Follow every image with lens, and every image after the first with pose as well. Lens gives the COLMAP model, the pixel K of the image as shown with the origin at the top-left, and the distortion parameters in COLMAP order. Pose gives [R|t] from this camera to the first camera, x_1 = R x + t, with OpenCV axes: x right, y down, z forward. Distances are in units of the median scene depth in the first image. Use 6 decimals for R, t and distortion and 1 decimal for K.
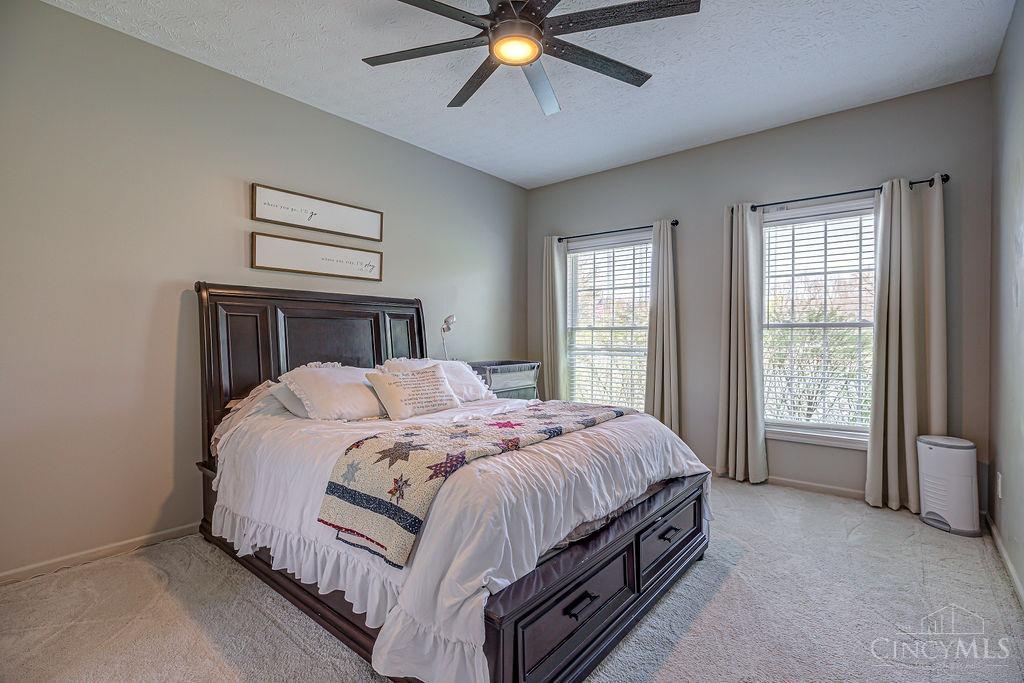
lens RADIAL K [[467.9, 0, 512.0], [0, 467.9, 341.5], [0, 0, 1]] dist [-0.004845, -0.000367]
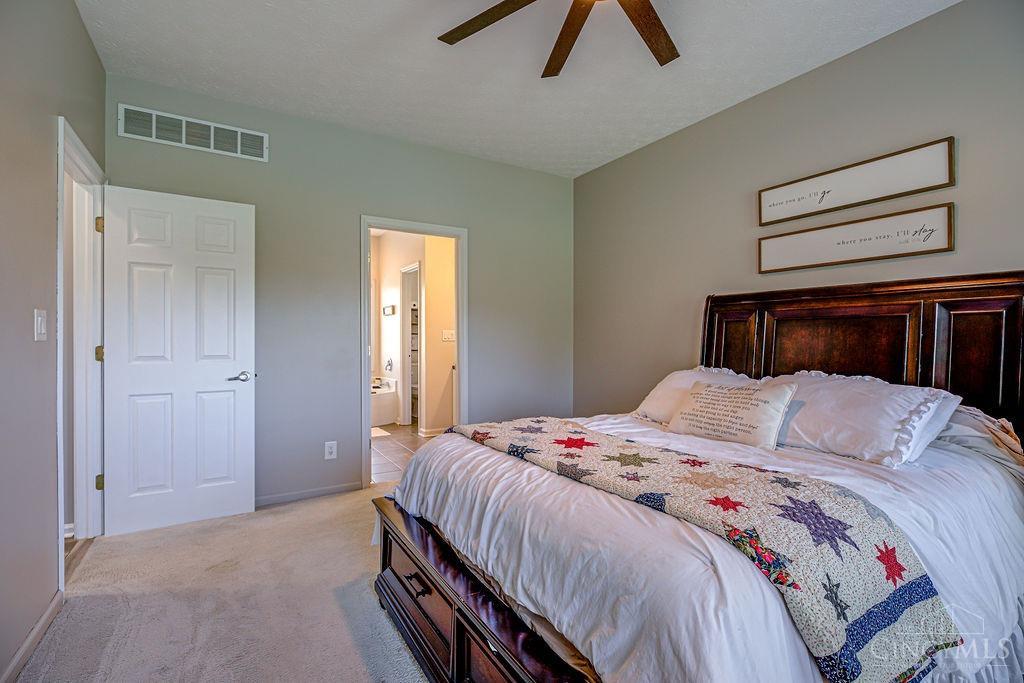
lens RADIAL K [[467.9, 0, 512.0], [0, 467.9, 341.5], [0, 0, 1]] dist [-0.004845, -0.000367]
pose [[-0.315204, 0.000090, -0.949024, 0.577162], [-0.022693, 0.999713, 0.007632, -0.005199], [0.948752, 0.023942, -0.315112, 0.807455]]
